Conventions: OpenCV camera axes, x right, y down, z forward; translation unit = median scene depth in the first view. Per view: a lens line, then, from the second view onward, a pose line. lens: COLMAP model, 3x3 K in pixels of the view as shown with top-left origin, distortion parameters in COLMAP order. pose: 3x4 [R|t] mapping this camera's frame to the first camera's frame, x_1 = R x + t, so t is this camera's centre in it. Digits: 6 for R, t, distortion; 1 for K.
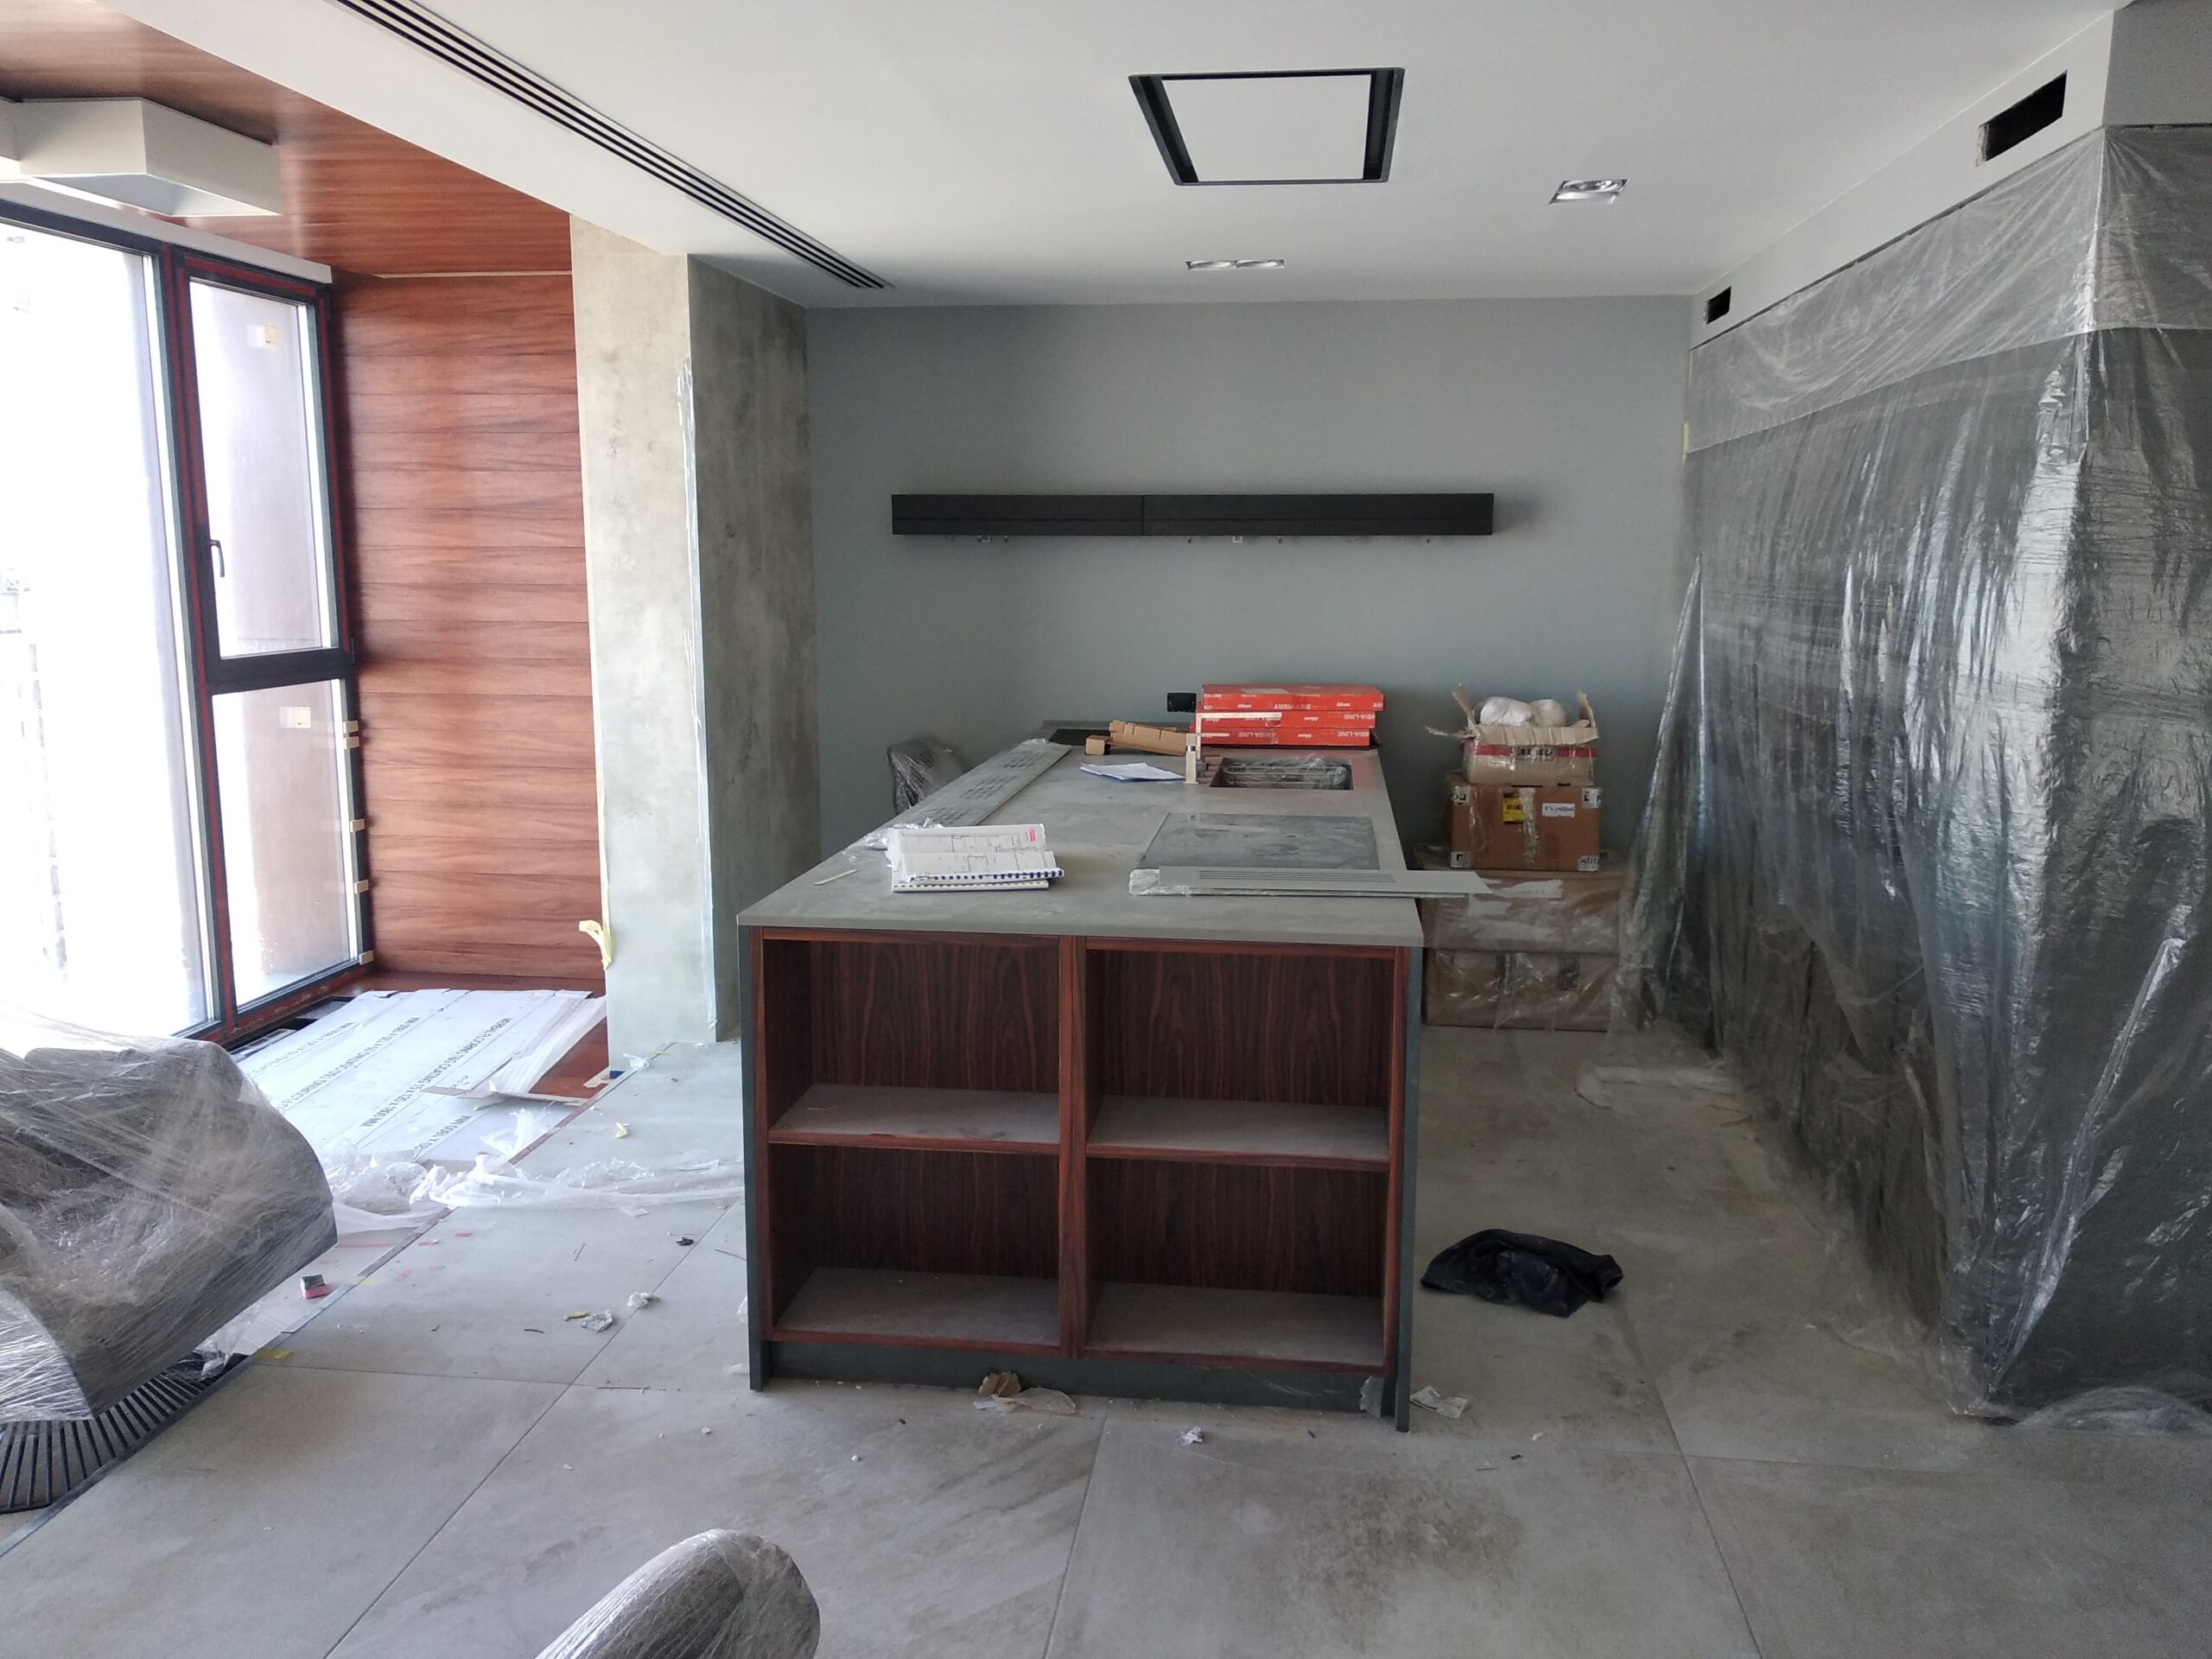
lens RADIAL K [[1691.7, 0, 1126.1], [0, 1691.7, 778.9], [0, 0, 1]] dist [-0.000756, -0.023043]
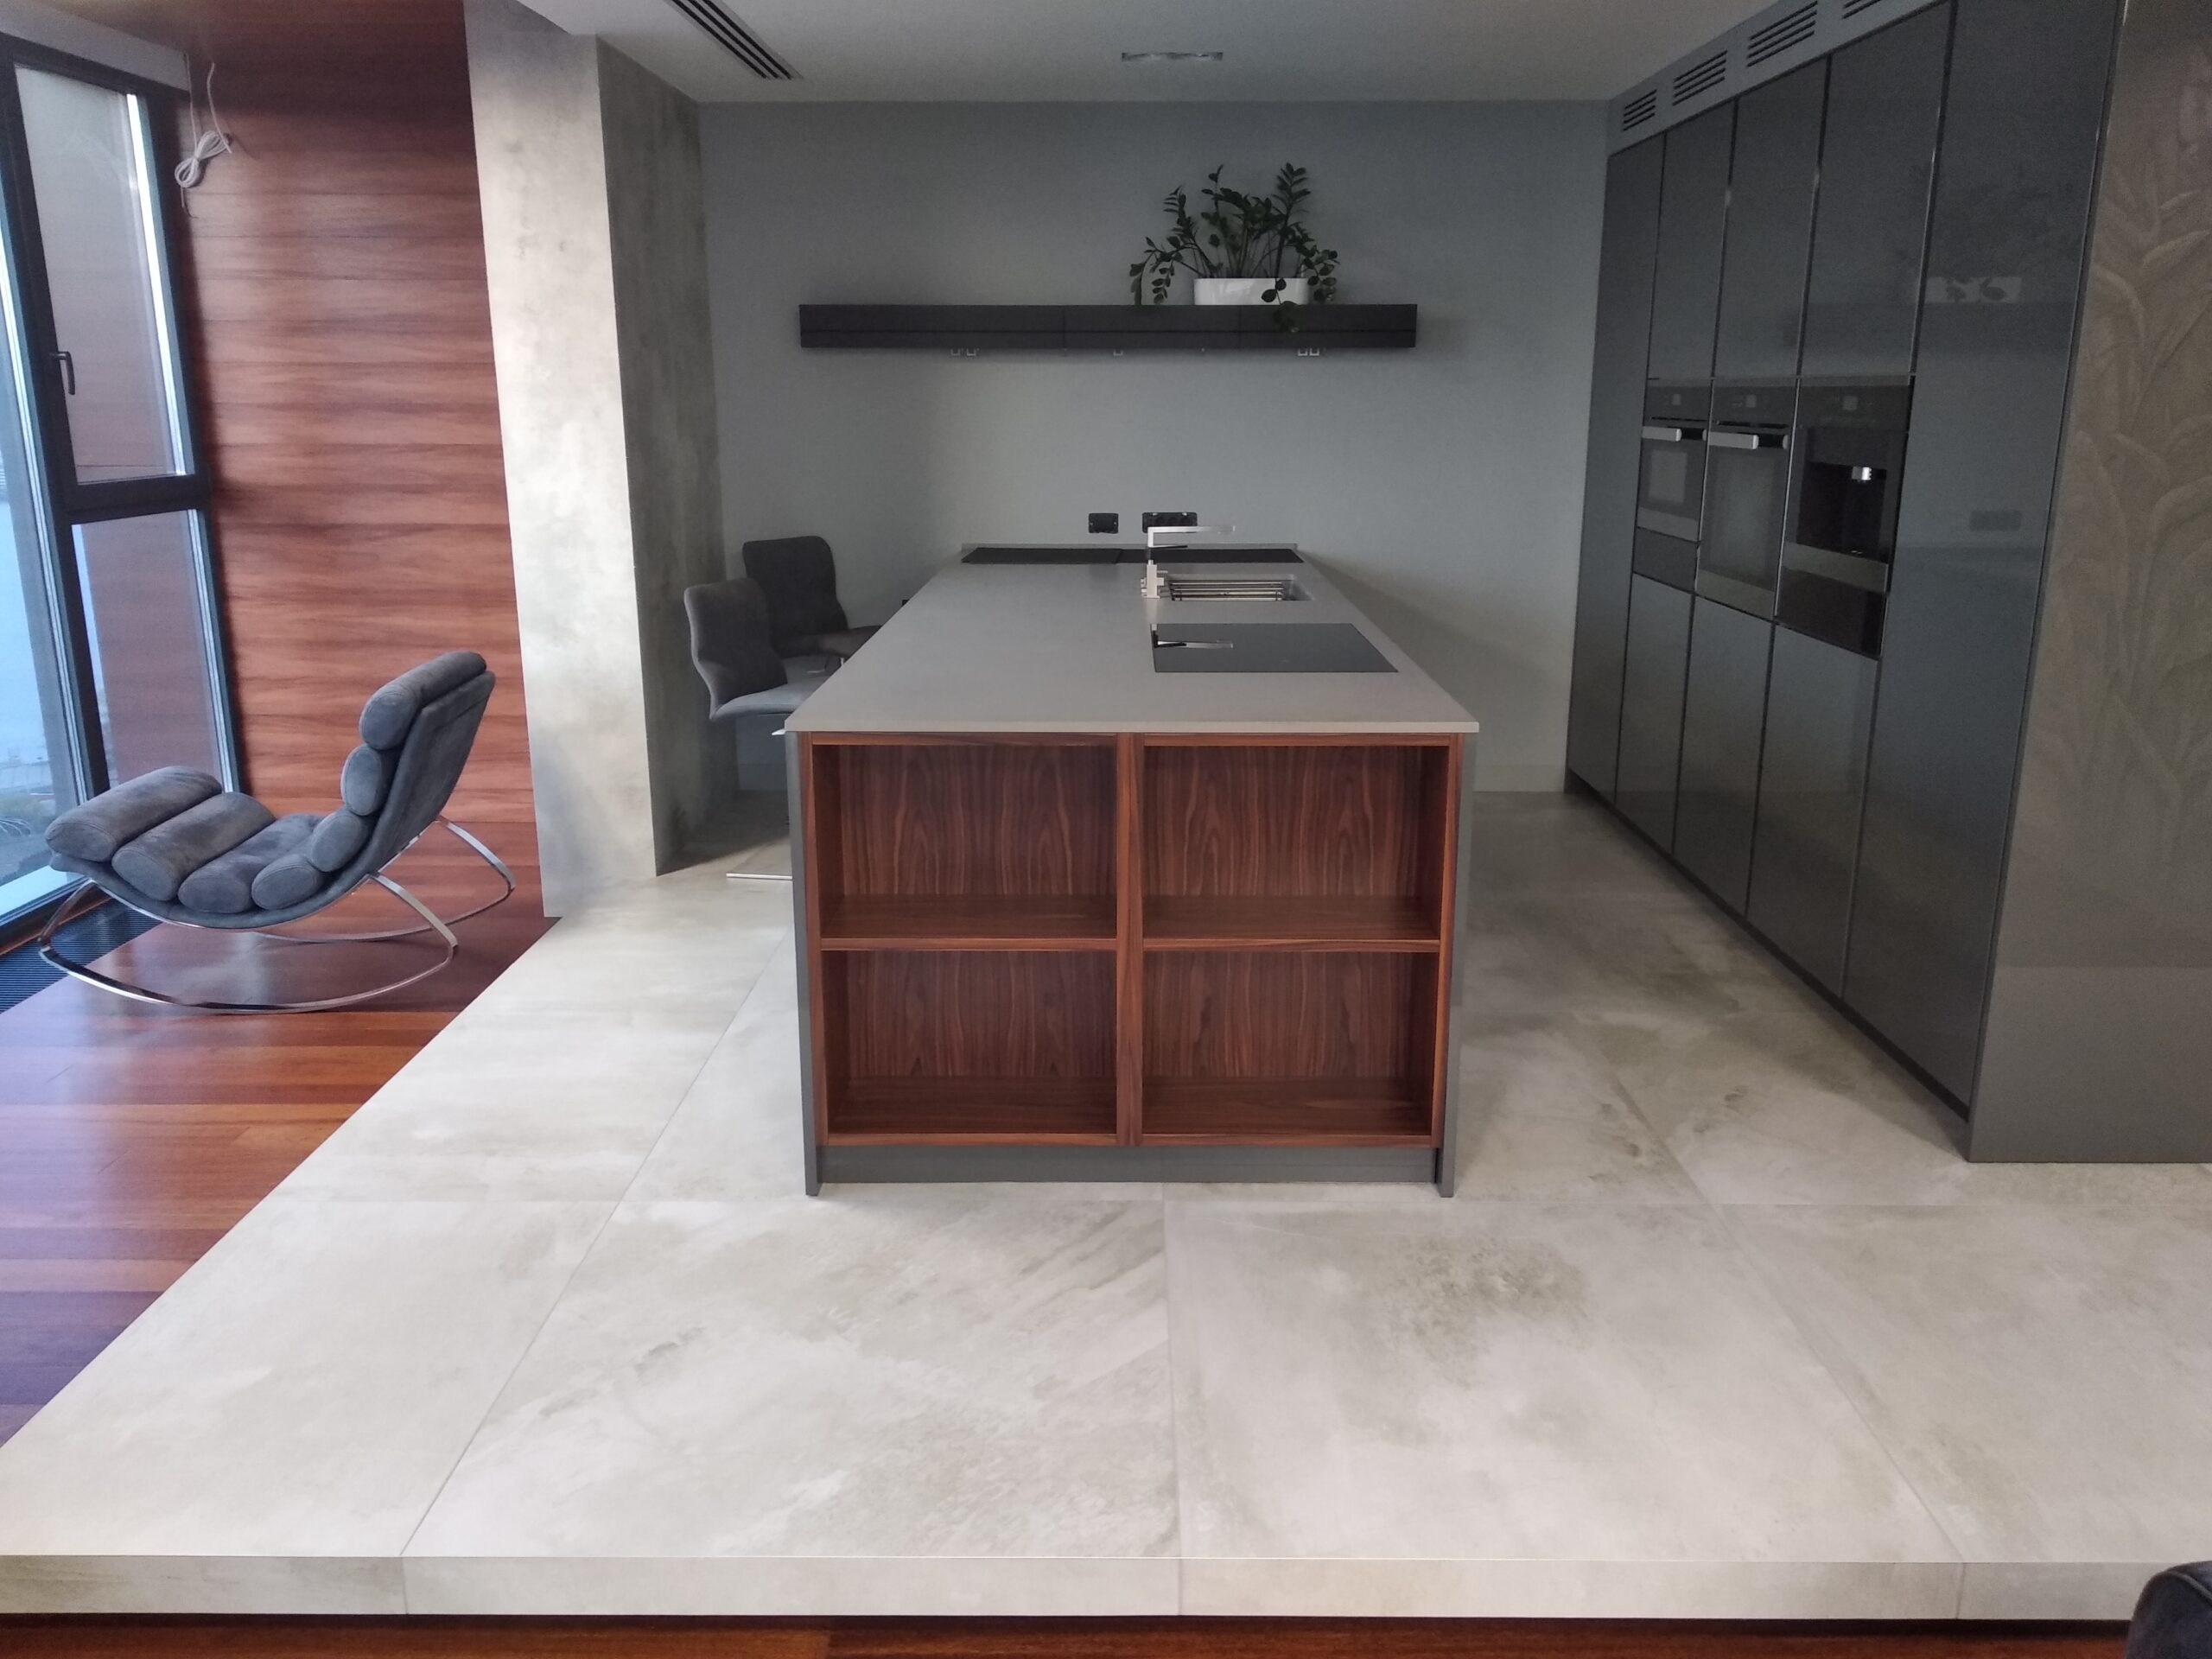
lens RADIAL K [[1691.7, 0, 1101.2], [0, 1691.7, 818.7], [0, 0, 1]] dist [-0.000756, -0.023043]
pose [[0.993537, -0.029216, 0.109689, -0.158800], [0.016827, 0.993541, 0.112221, 0.030144], [-0.112259, -0.109650, 0.987611, 0.010729]]
